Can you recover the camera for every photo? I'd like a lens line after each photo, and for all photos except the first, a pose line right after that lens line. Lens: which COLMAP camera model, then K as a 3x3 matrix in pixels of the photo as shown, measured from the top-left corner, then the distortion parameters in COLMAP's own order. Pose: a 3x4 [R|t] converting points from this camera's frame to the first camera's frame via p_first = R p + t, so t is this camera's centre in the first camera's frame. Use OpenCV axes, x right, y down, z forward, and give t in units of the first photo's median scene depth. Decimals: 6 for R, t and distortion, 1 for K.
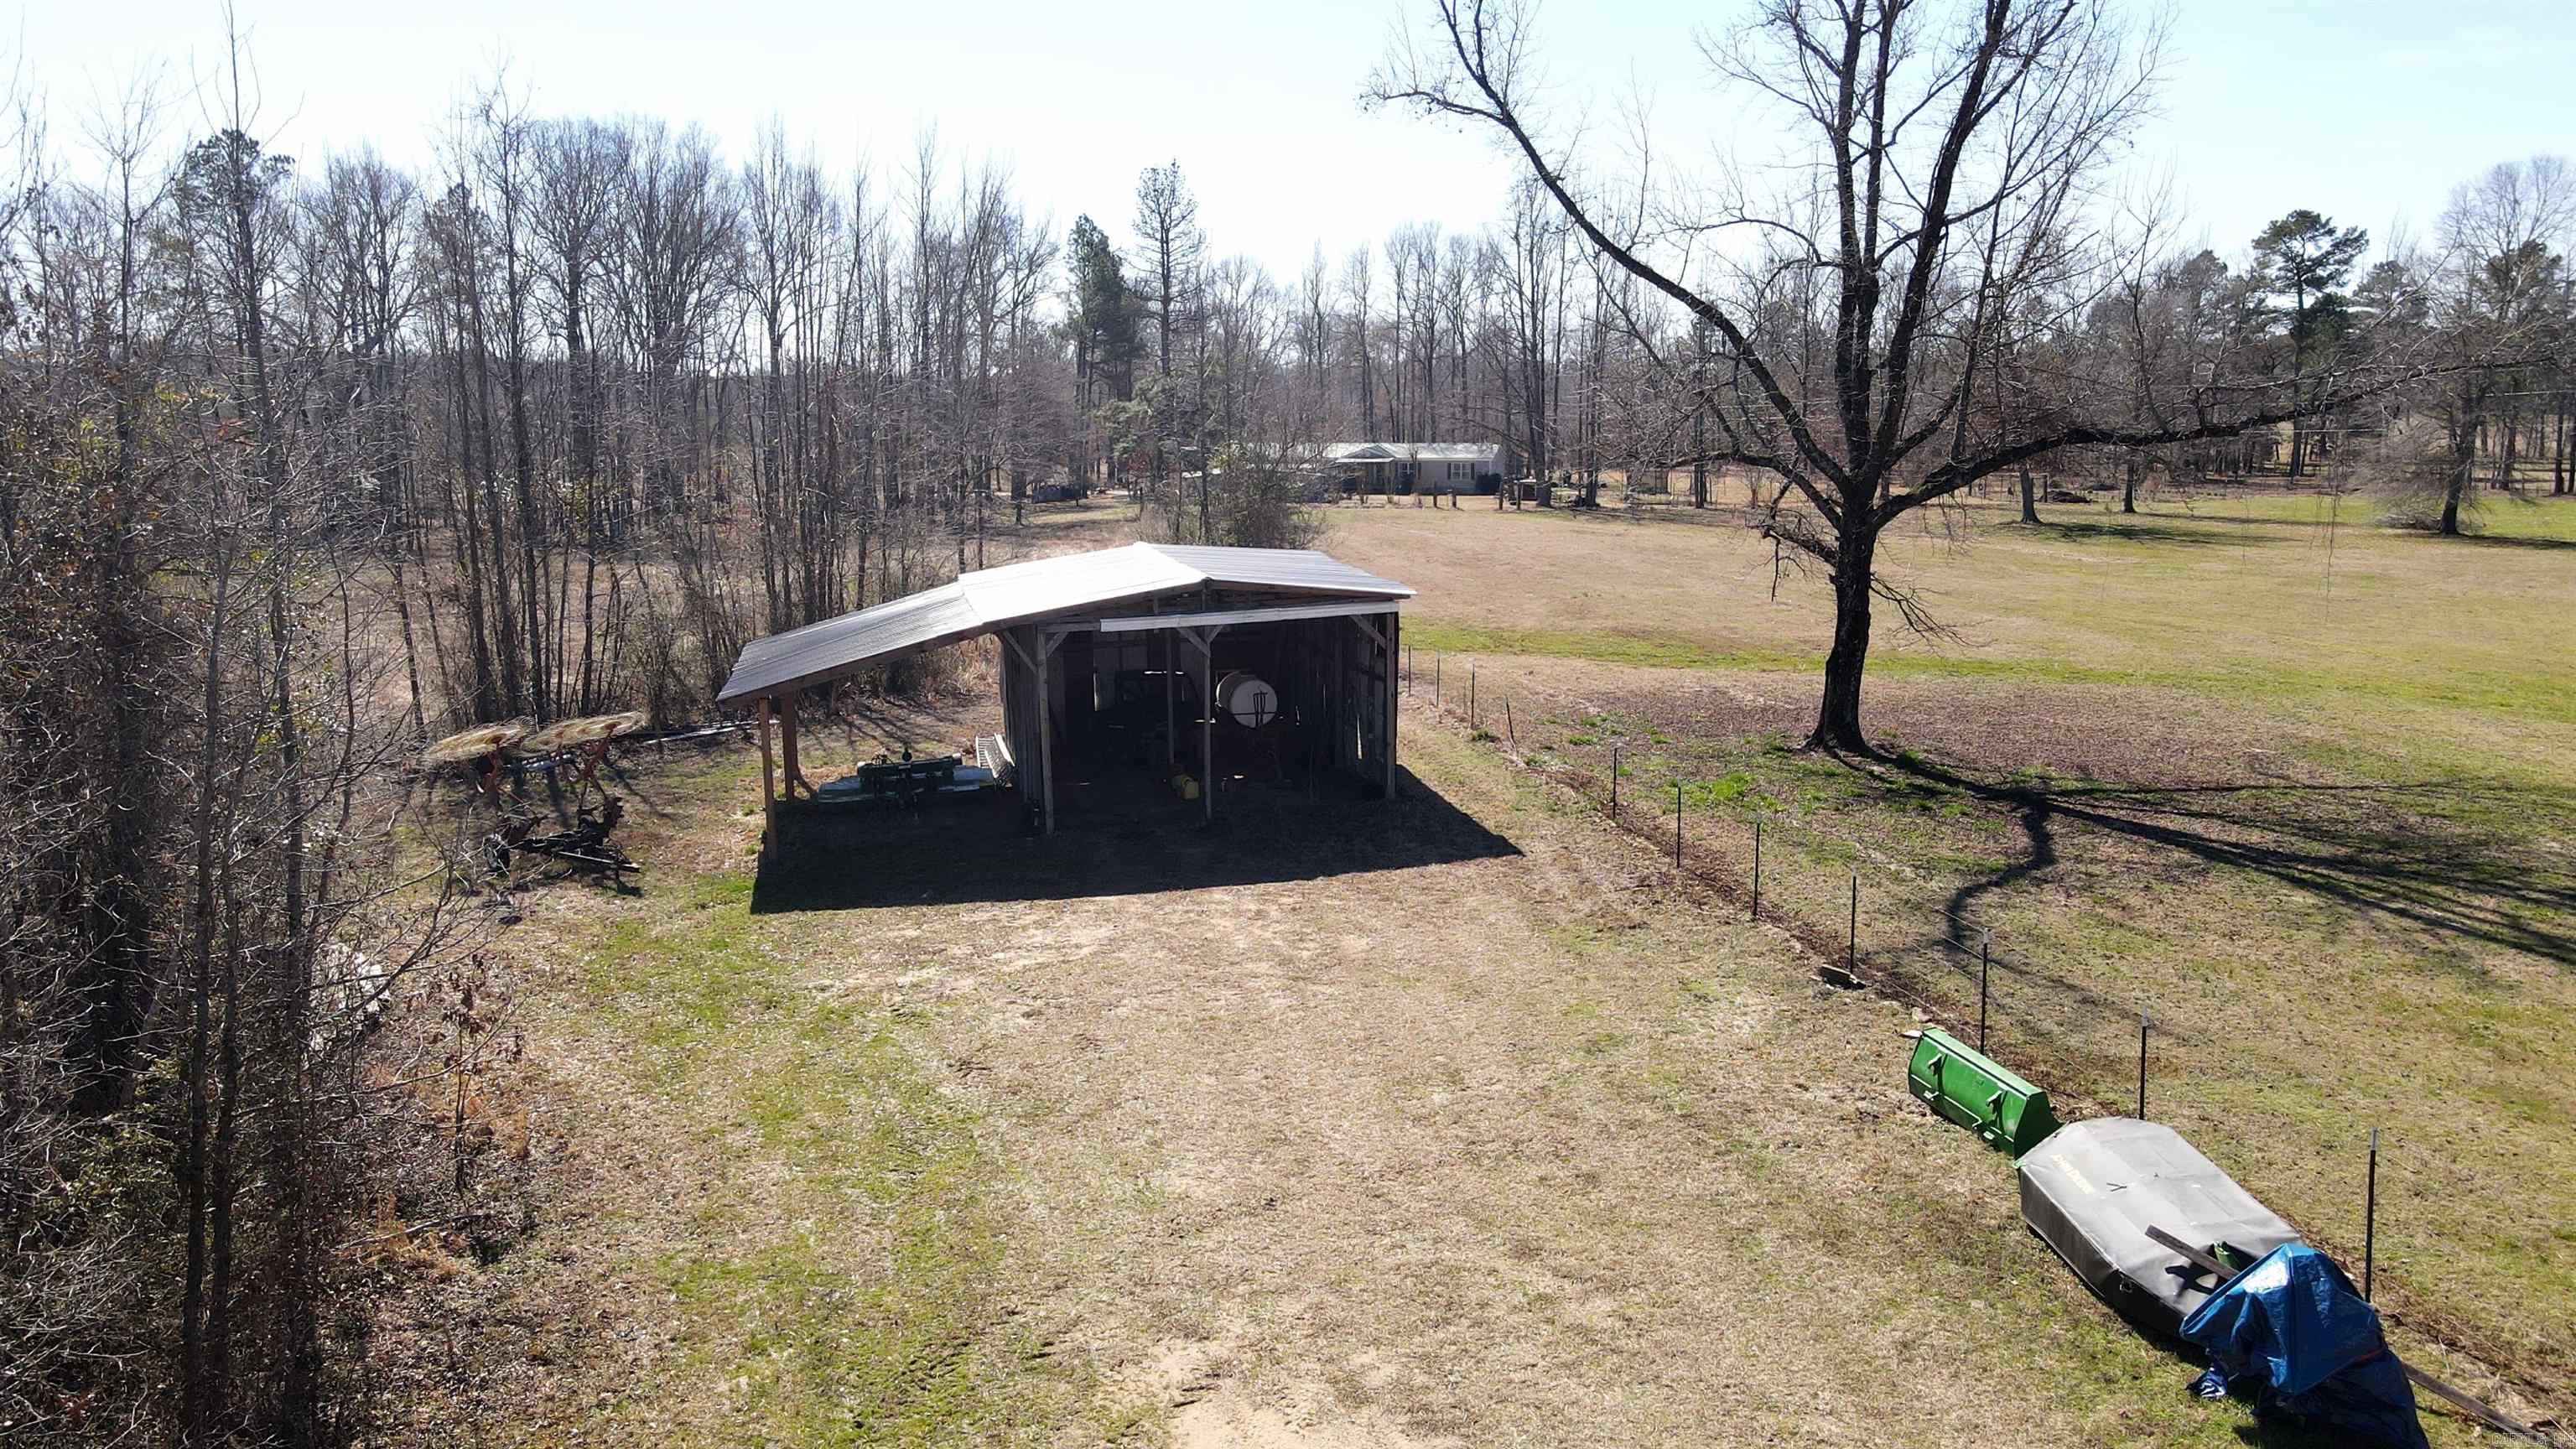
lens RADIAL K [[1898.0, 0, 1295.7], [0, 1898.0, 724.6], [0, 0, 1]] dist [-0.001532, 0.039360]
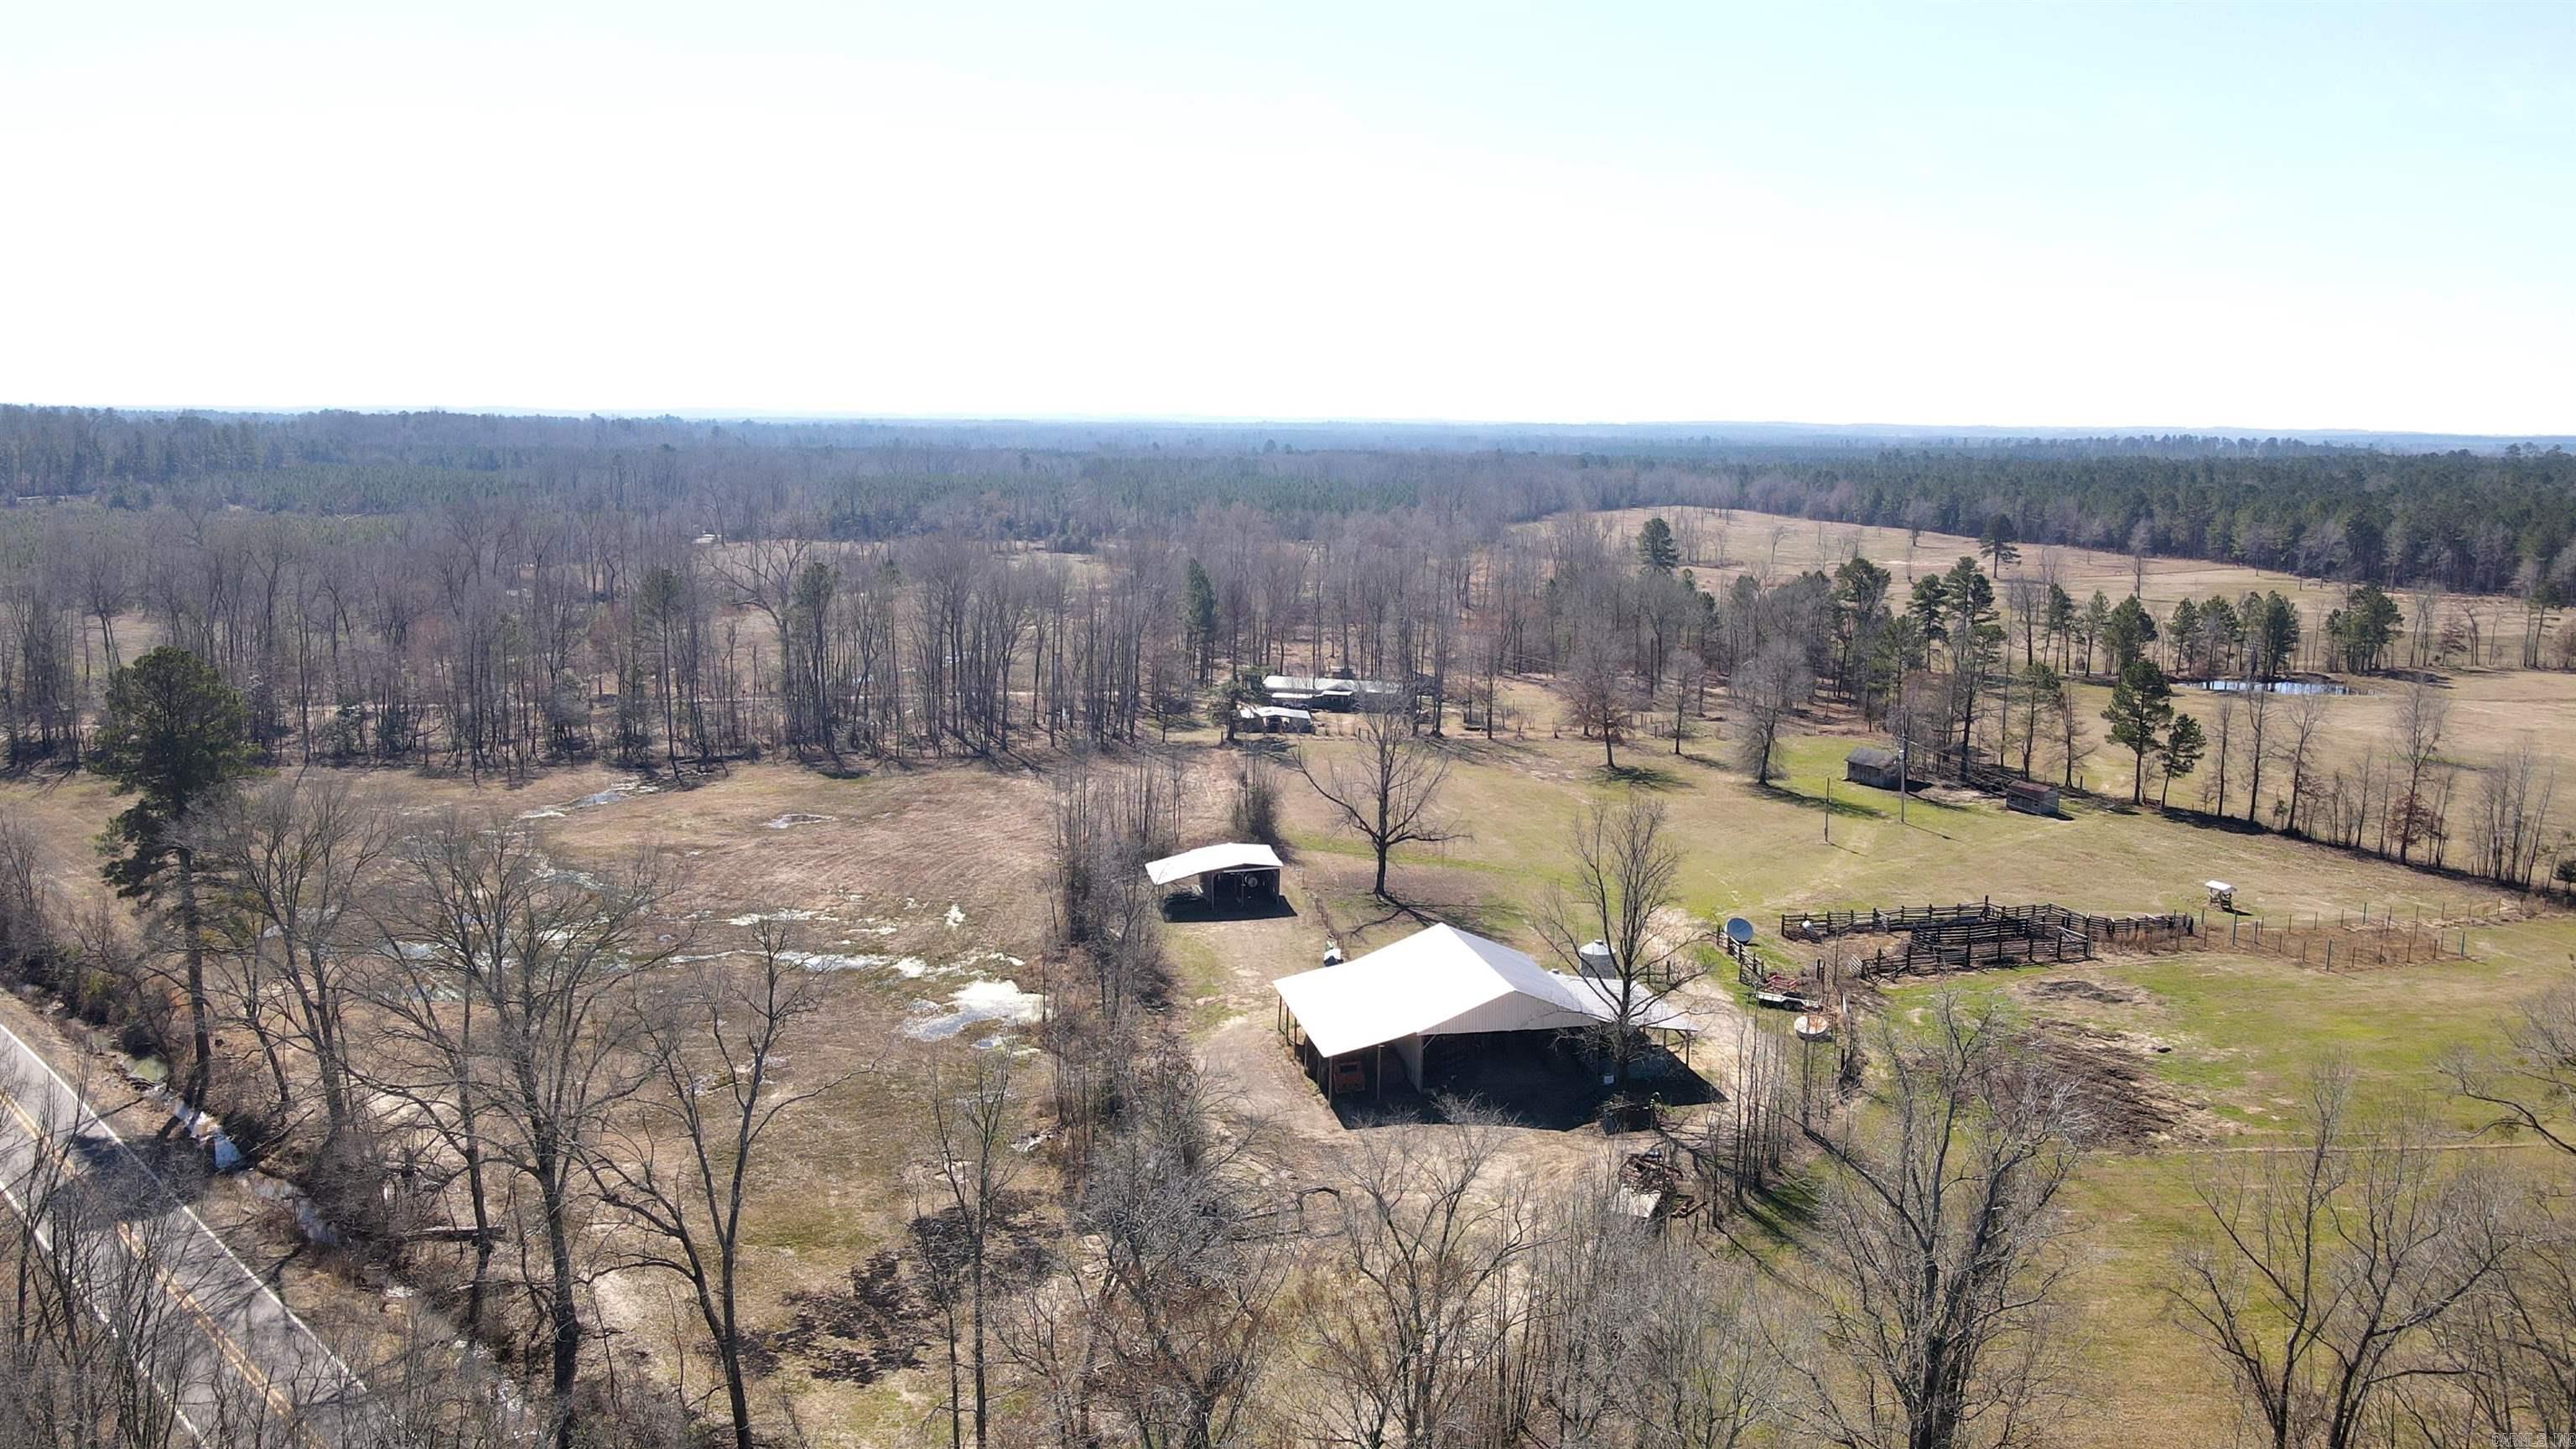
lens RADIAL K [[1898.0, 0, 1295.7], [0, 1898.0, 724.6], [0, 0, 1]] dist [-0.001532, 0.039360]
pose [[0.999162, 0.030405, -0.027419, 0.221532], [-0.030781, 0.999436, -0.013400, -0.361135], [0.026996, 0.014233, 0.999534, -3.964010]]
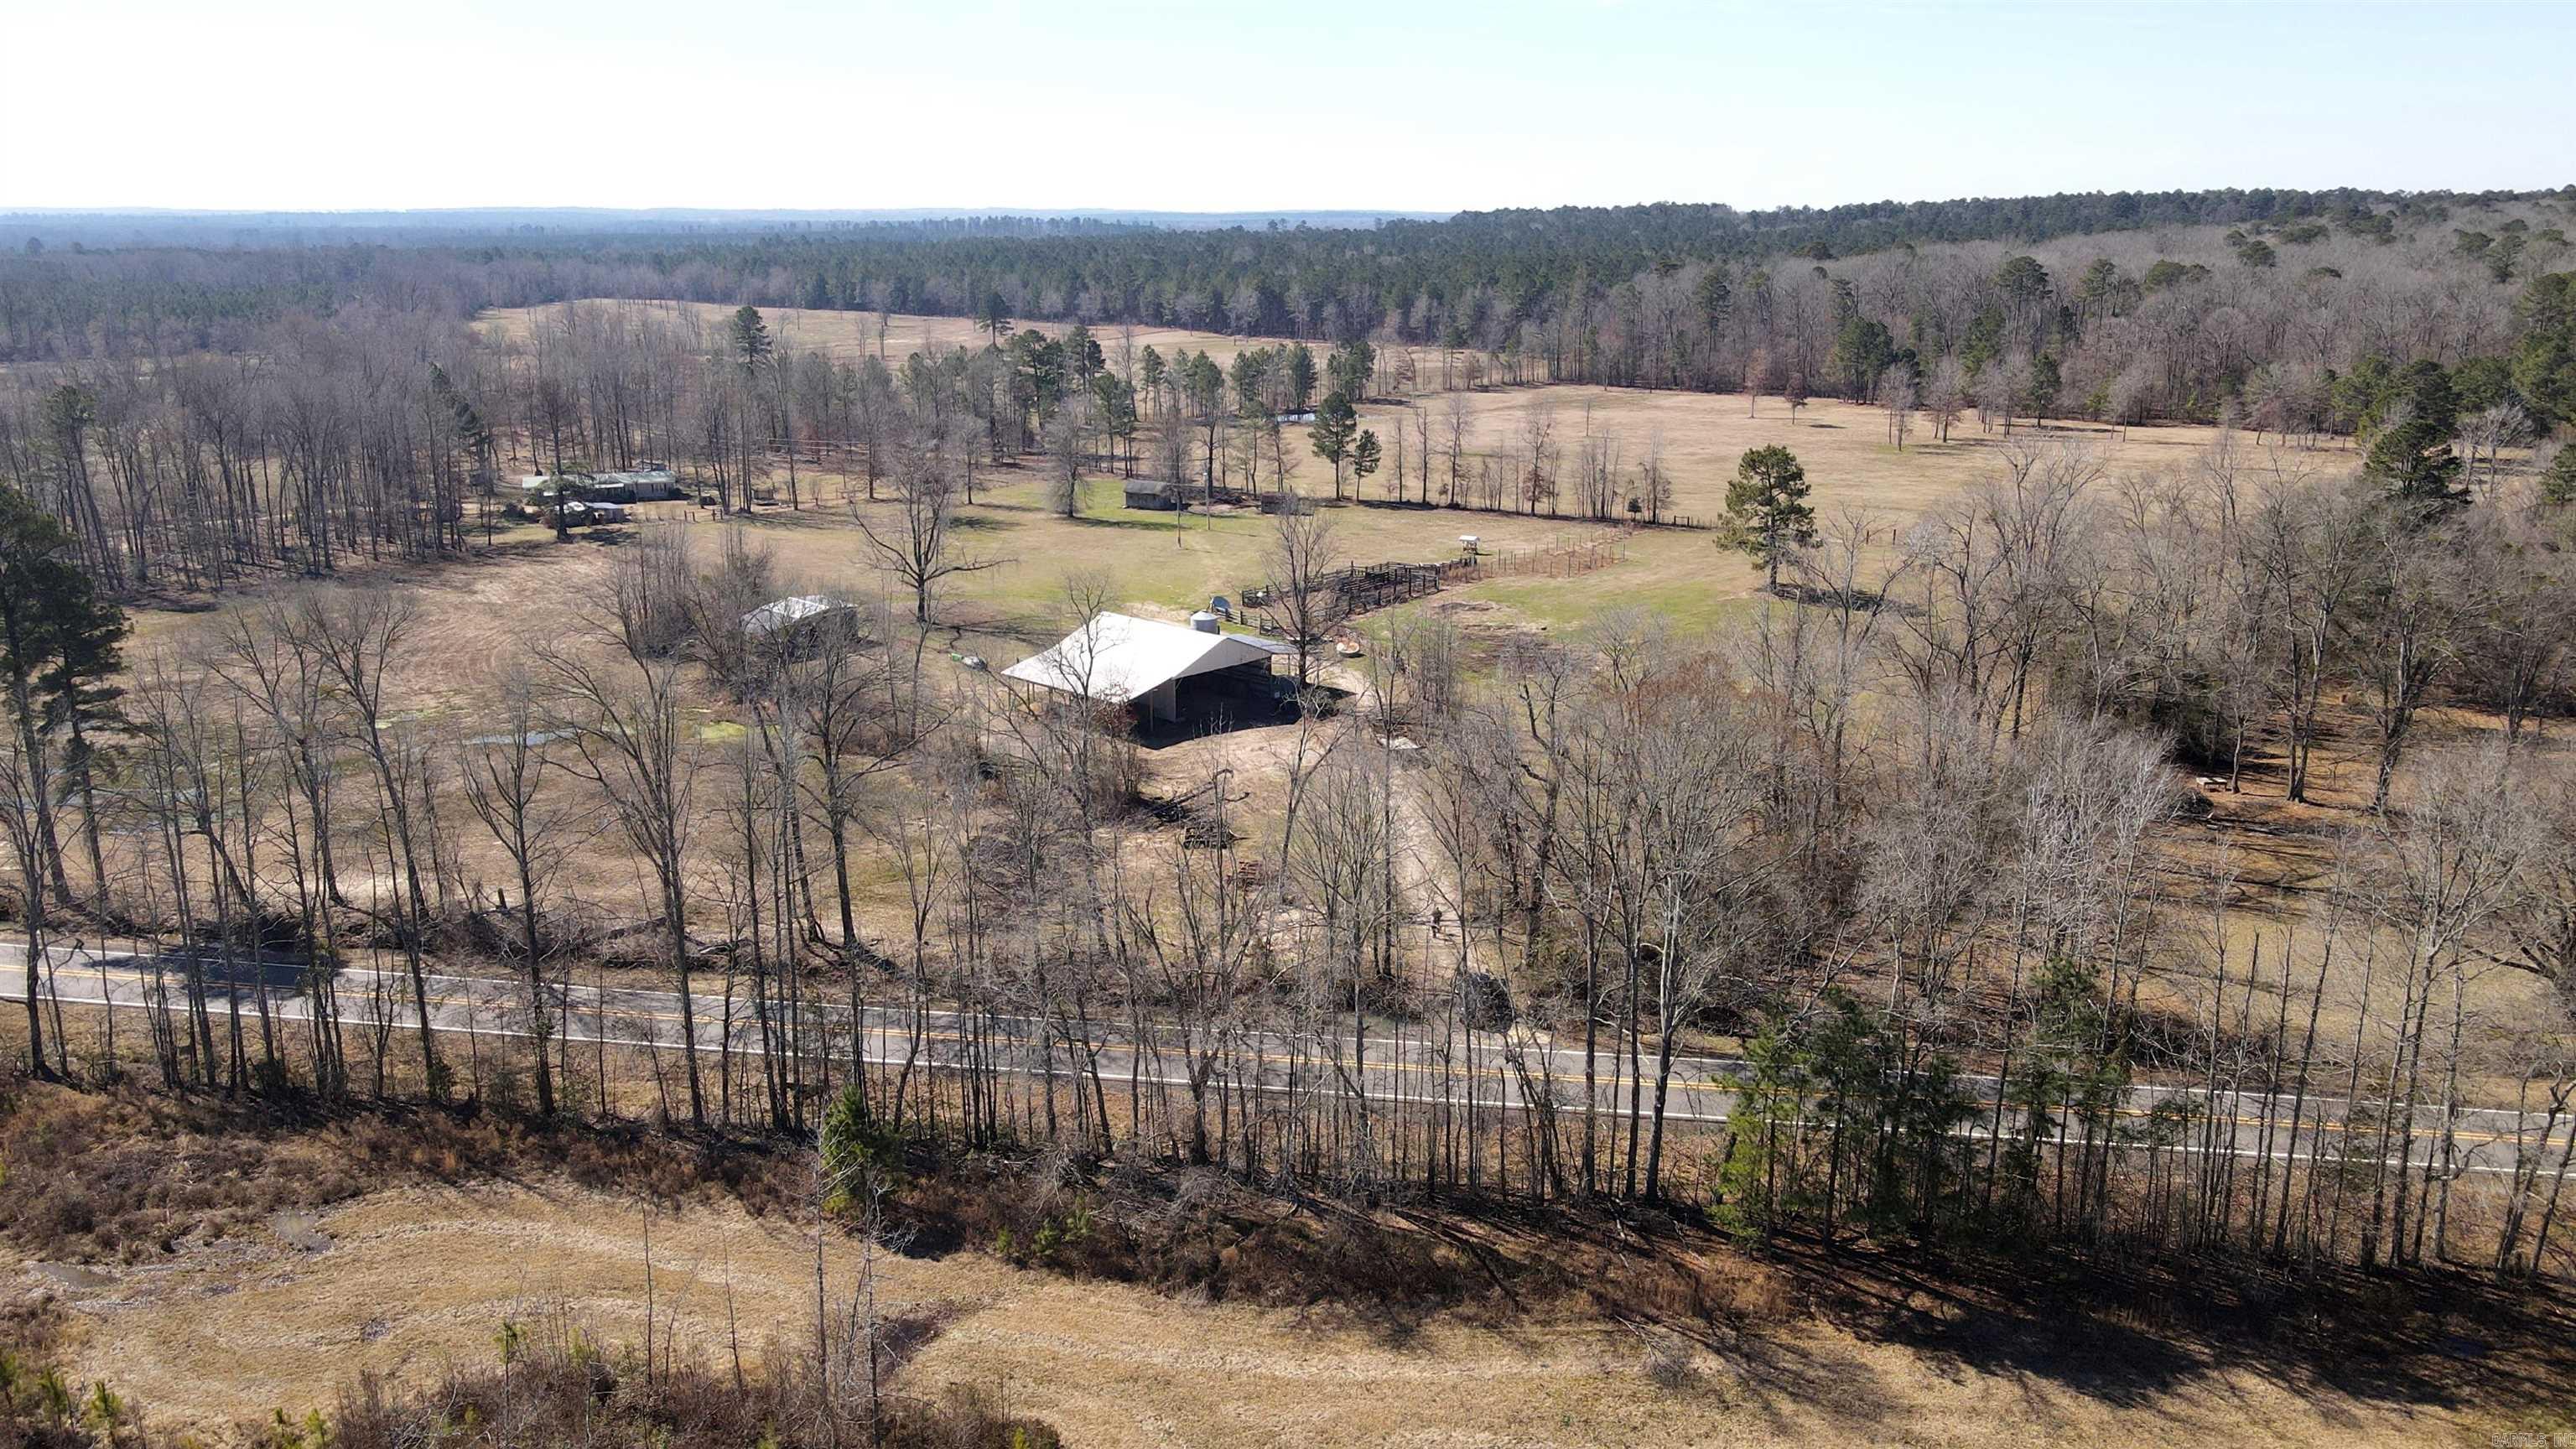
lens RADIAL K [[1902.3, 0, 1302.0], [0, 1902.3, 729.2], [0, 0, 1]] dist [-0.011161, 0.038393]
pose [[0.838838, -0.132178, 0.528091, -1.913045], [0.084772, 0.989958, 0.113125, -0.229845], [-0.537741, -0.050127, 0.841619, -4.644932]]
